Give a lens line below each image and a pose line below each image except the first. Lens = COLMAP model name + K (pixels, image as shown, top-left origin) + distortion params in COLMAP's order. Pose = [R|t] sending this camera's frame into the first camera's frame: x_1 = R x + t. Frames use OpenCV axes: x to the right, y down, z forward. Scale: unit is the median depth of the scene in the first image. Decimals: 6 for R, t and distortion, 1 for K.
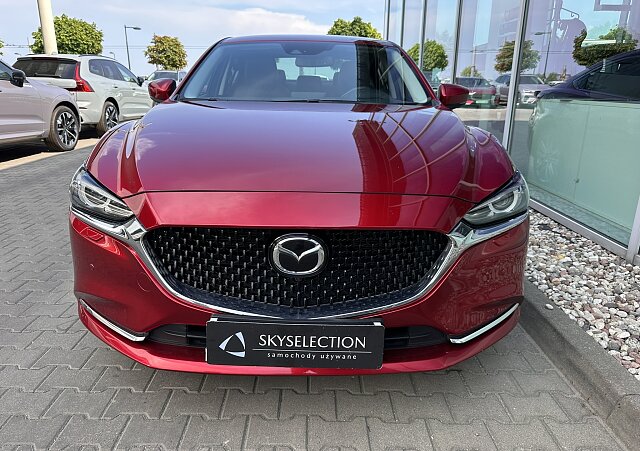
lens RADIAL K [[472.1, 0, 320.0], [0, 472.1, 225.5], [0, 0, 1]] dist [-0.005171, -0.003052]
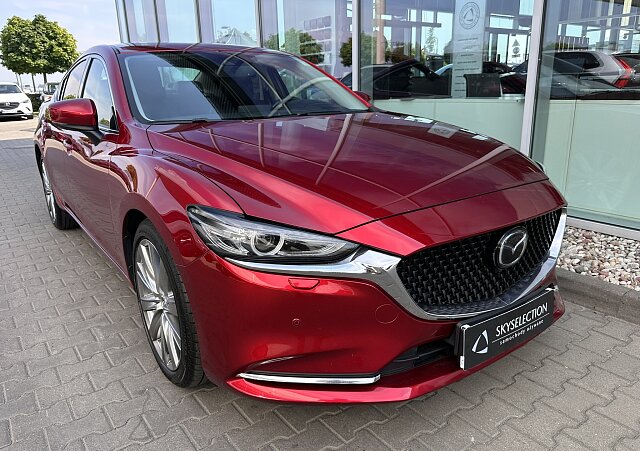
lens RADIAL K [[477.7, 0, 320.0], [0, 477.7, 225.5], [0, 0, 1]] dist [-0.005532, -0.007704]
pose [[0.809994, -0.193674, 0.553534, -1.012962], [0.197876, 0.978798, 0.052913, -0.137780], [-0.552046, 0.066672, 0.831144, 0.284086]]
